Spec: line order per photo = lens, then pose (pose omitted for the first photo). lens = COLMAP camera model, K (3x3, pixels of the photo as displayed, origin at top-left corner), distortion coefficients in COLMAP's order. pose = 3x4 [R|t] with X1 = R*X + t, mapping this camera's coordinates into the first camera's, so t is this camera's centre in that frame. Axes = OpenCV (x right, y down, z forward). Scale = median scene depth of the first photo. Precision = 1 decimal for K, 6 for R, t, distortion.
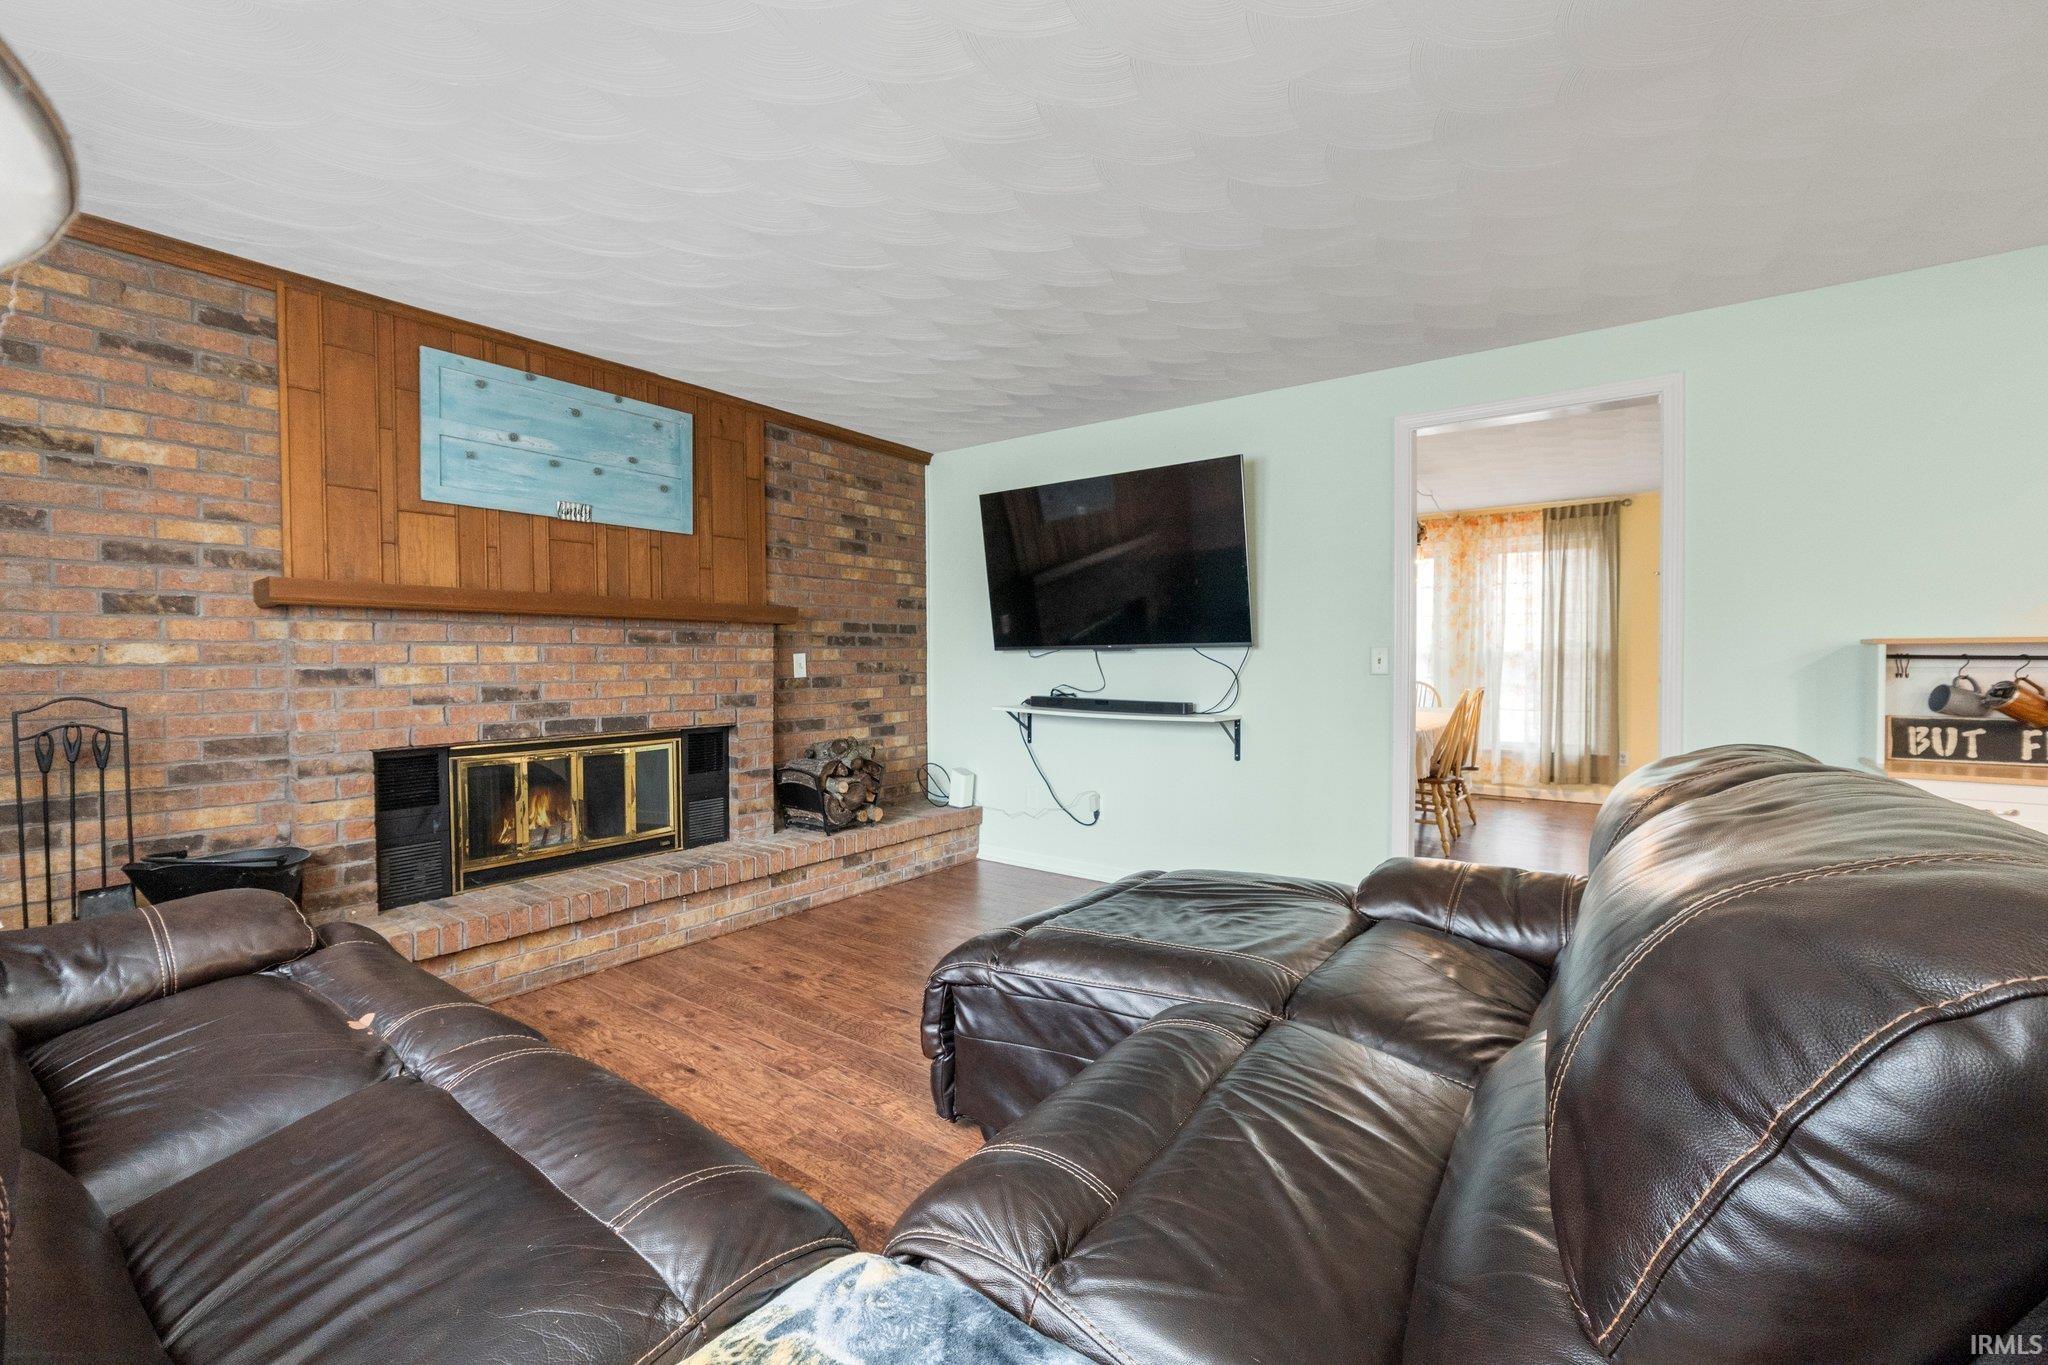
lens RADIAL K [[863.3, 0, 1023.5], [0, 863.3, 675.3], [0, 0, 1]] dist [-0.025367, -0.000119]
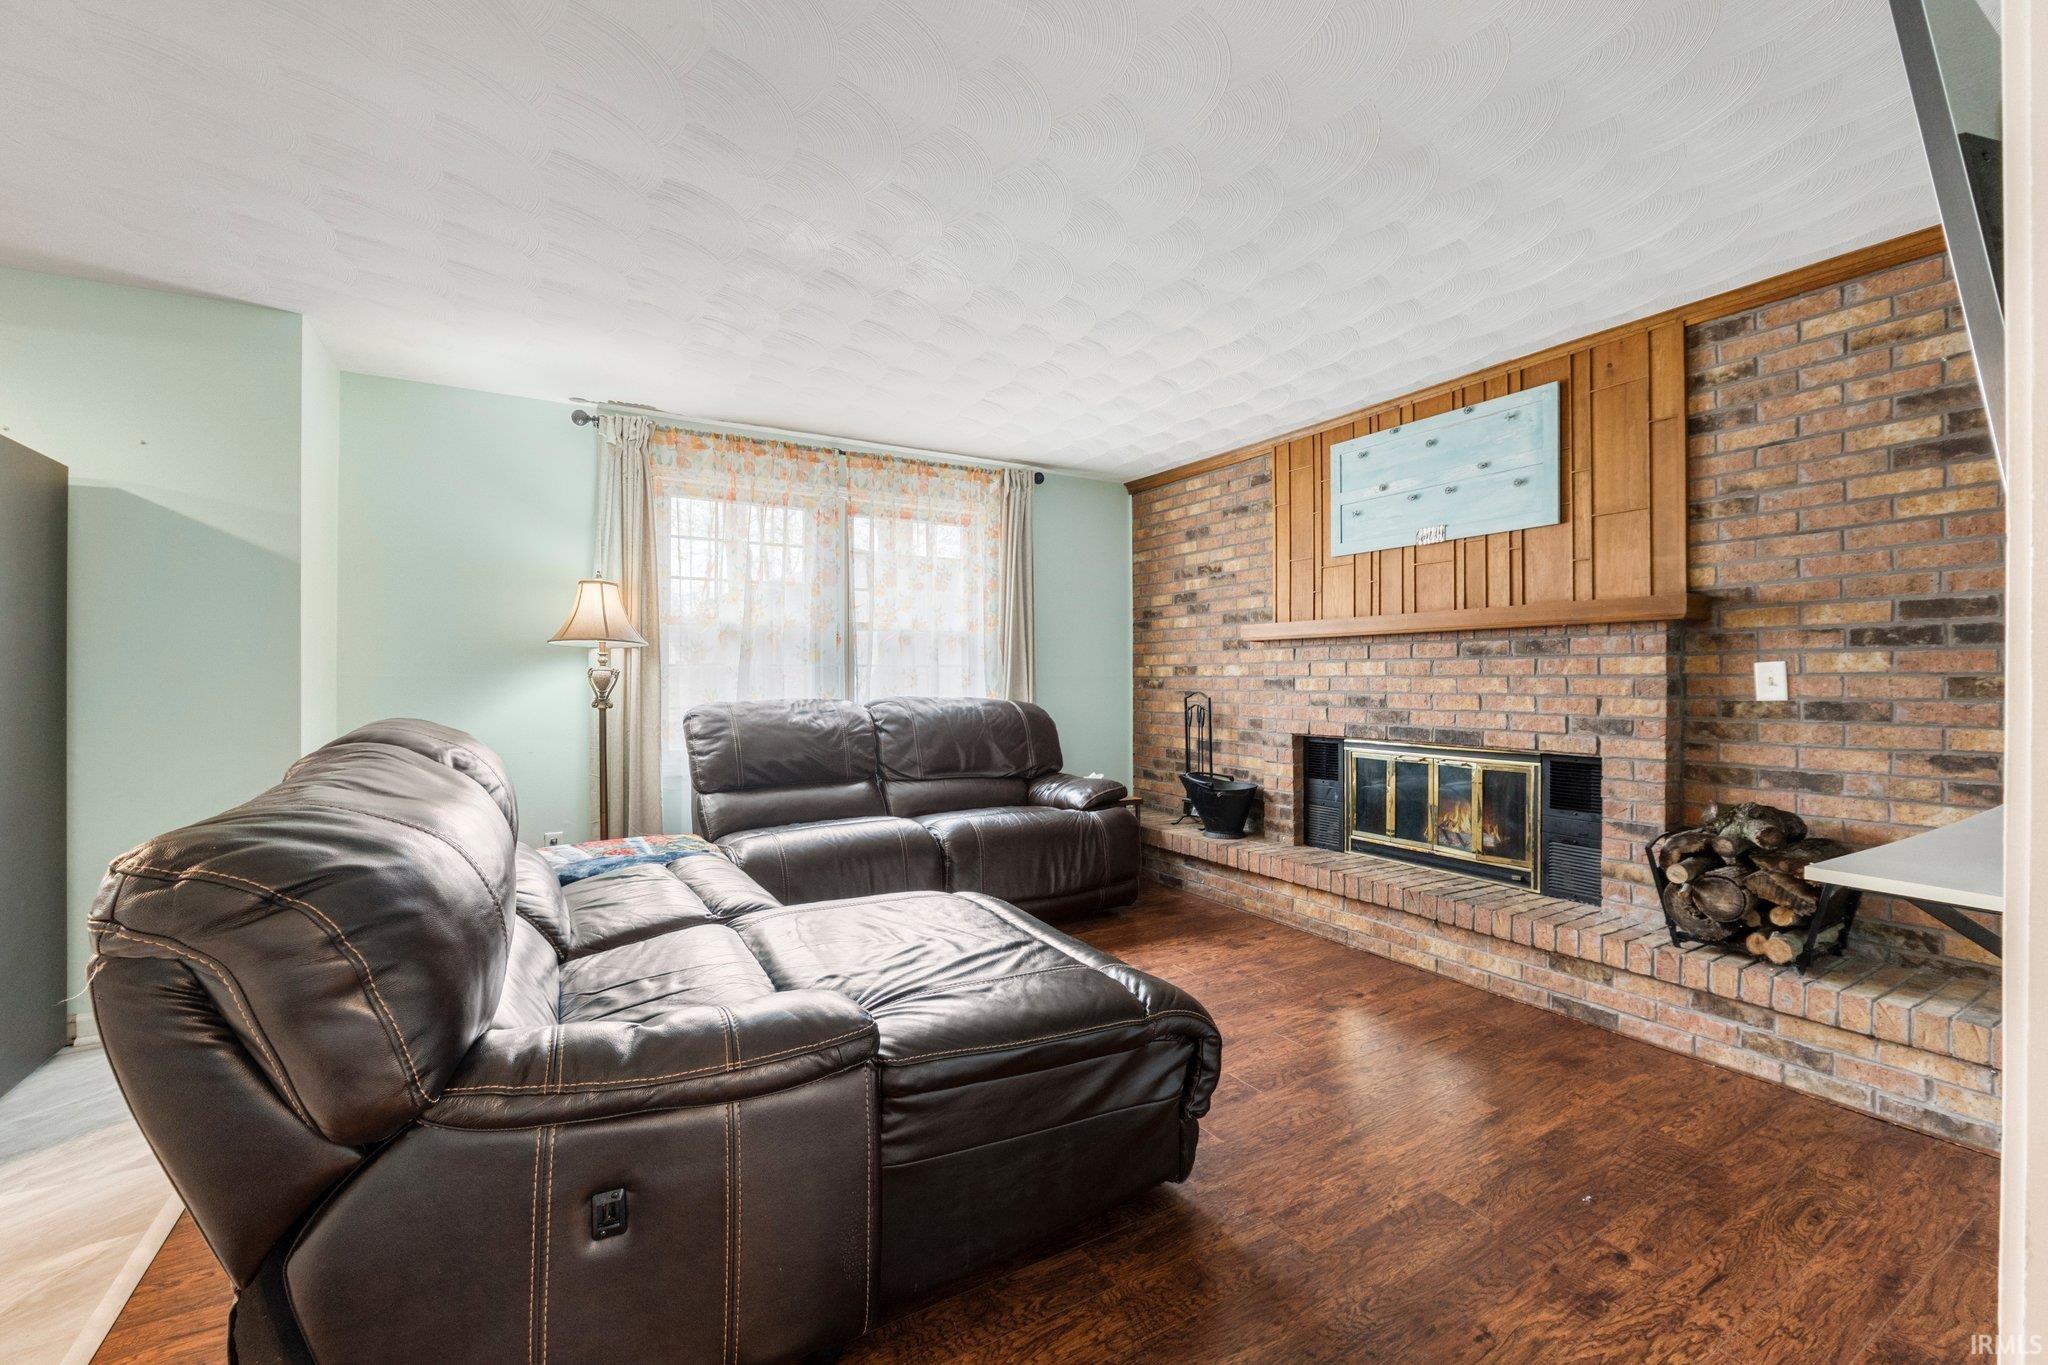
lens RADIAL K [[863.3, 0, 1024.3], [0, 863.3, 678.5], [0, 0, 1]] dist [-0.025367, -0.000119]
pose [[-0.424240, 0.005150, -0.905535, 0.629357], [-0.013027, 0.999846, 0.011790, -0.016608], [0.905456, 0.016798, -0.424108, 0.941430]]
